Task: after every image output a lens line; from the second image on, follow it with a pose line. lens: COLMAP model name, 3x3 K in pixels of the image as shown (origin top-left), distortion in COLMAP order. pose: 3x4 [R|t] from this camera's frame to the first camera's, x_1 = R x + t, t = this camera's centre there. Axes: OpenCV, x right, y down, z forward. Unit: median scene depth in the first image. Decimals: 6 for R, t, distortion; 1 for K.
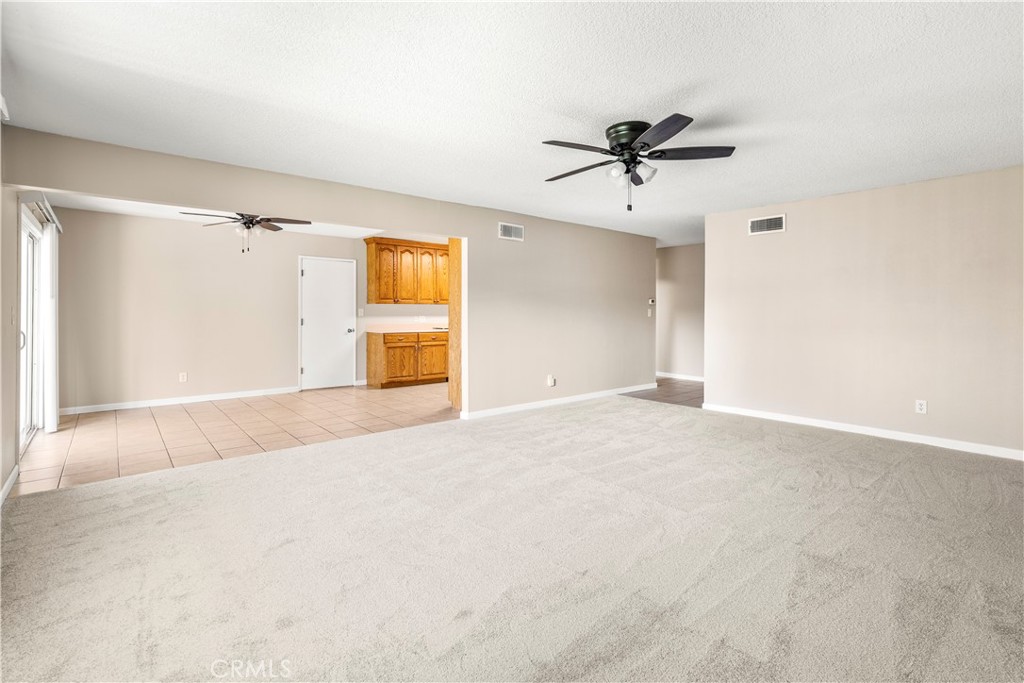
lens RADIAL K [[481.5, 0, 497.9], [0, 481.5, 307.8], [0, 0, 1]] dist [-0.001524, -0.000723]
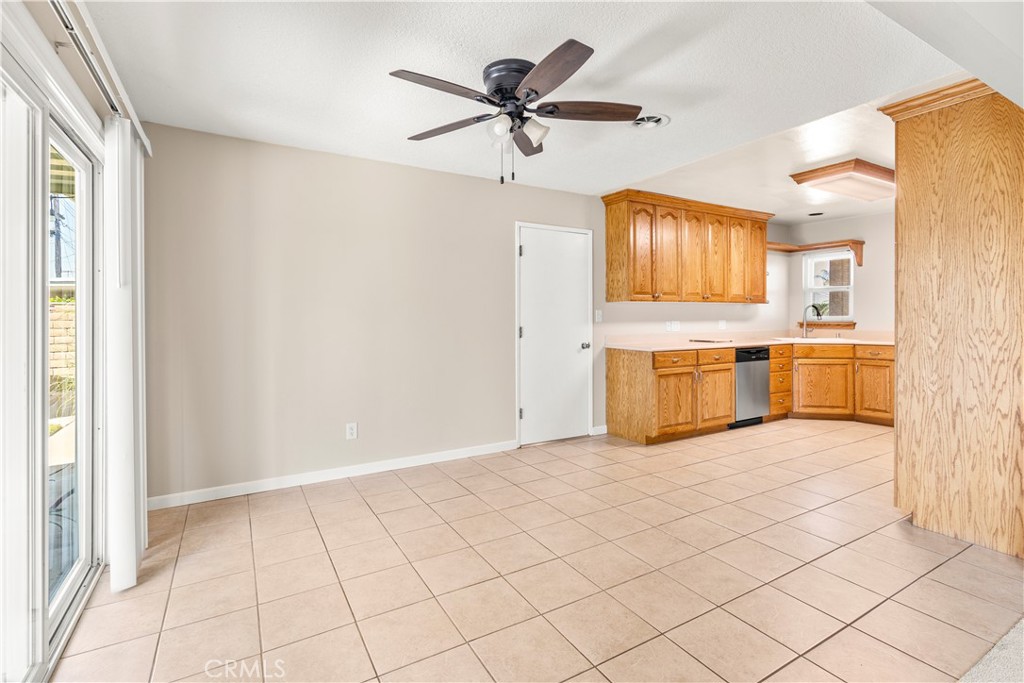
lens RADIAL K [[481.5, 0, 497.9], [0, 481.5, 307.8], [0, 0, 1]] dist [-0.001524, -0.000723]
pose [[0.984599, -0.007655, -0.174662, -0.307305], [0.006464, 0.999952, -0.007391, 0.002943], [0.174710, 0.006148, 0.984601, 0.375660]]
